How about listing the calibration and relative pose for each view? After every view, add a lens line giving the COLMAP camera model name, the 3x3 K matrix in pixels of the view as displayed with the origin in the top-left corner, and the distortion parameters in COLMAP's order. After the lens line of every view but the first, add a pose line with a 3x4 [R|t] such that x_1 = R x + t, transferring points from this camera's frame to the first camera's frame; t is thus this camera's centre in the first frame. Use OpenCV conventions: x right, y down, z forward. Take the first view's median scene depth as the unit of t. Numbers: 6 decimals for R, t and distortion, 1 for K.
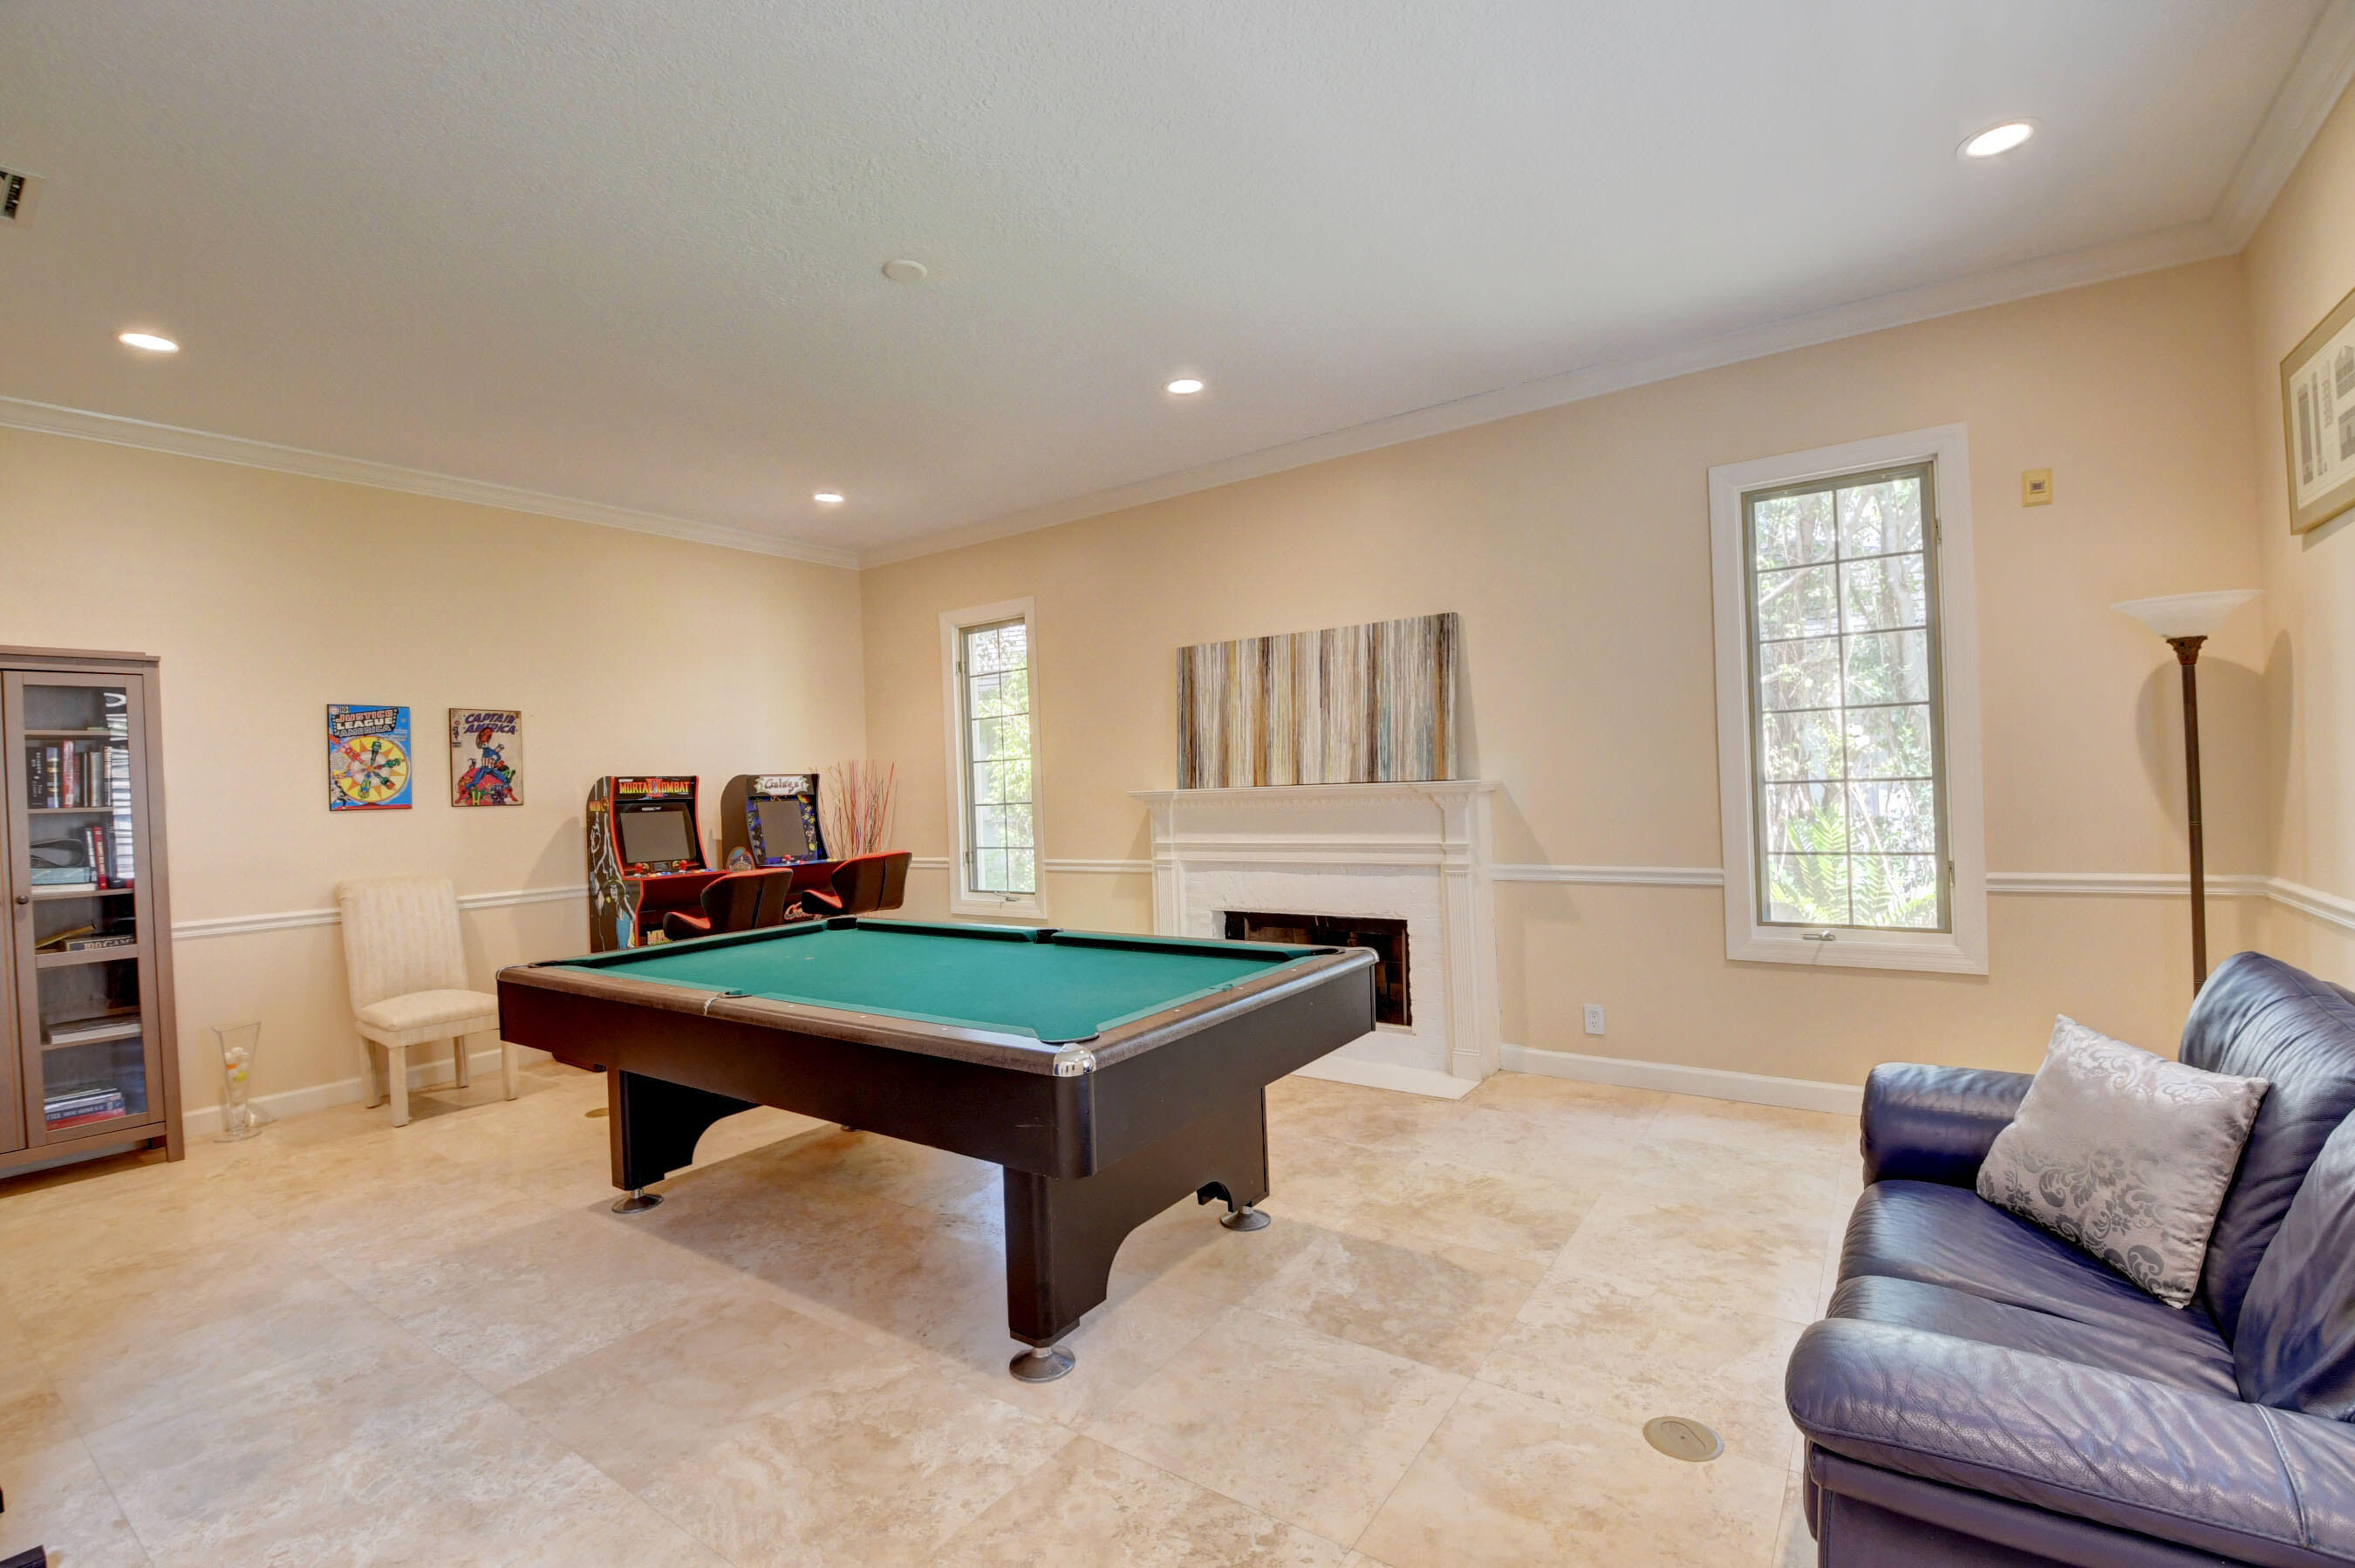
lens RADIAL K [[1039.0, 0, 1168.8], [0, 1039.0, 785.2], [0, 0, 1]] dist [0.023636, -0.030504]
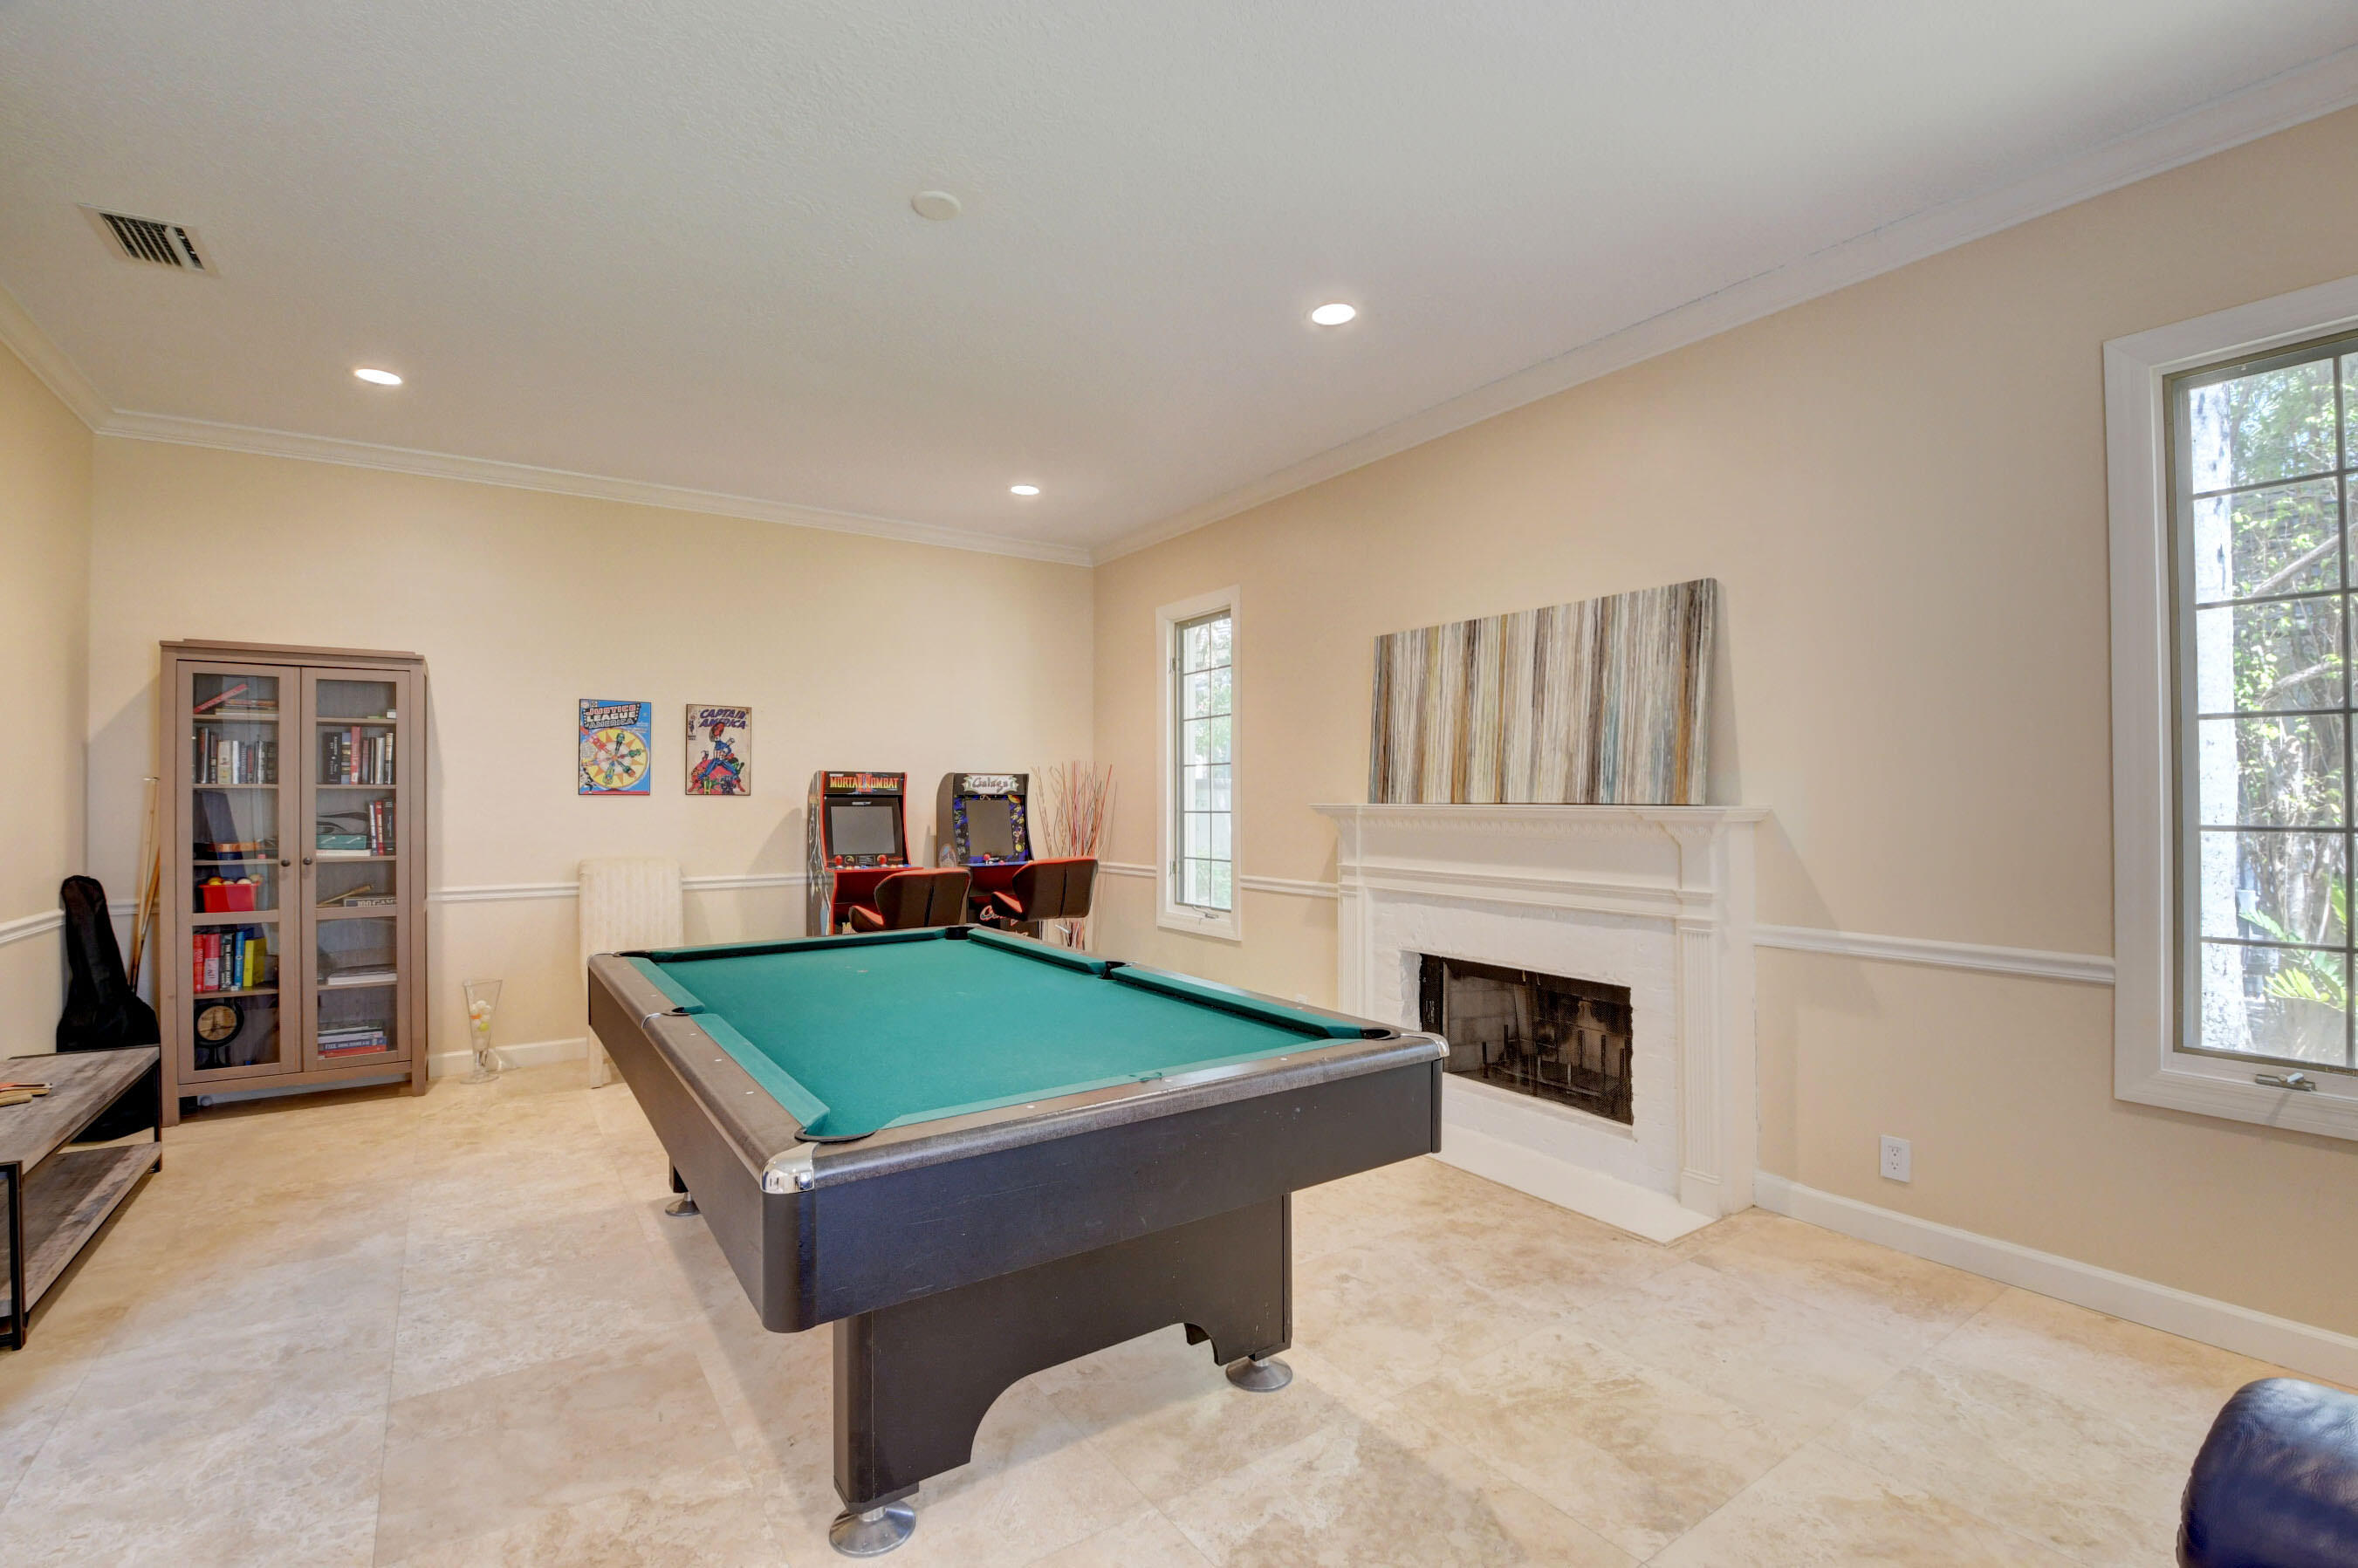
lens RADIAL K [[1039.2, 0, 1170.7], [0, 1039.2, 789.1], [0, 0, 1]] dist [0.018622, -0.032488]
pose [[0.936797, 0.032220, -0.348388, 0.173931], [-0.032652, 0.999456, 0.004634, -0.007203], [0.348347, 0.007035, 0.937339, 0.170757]]
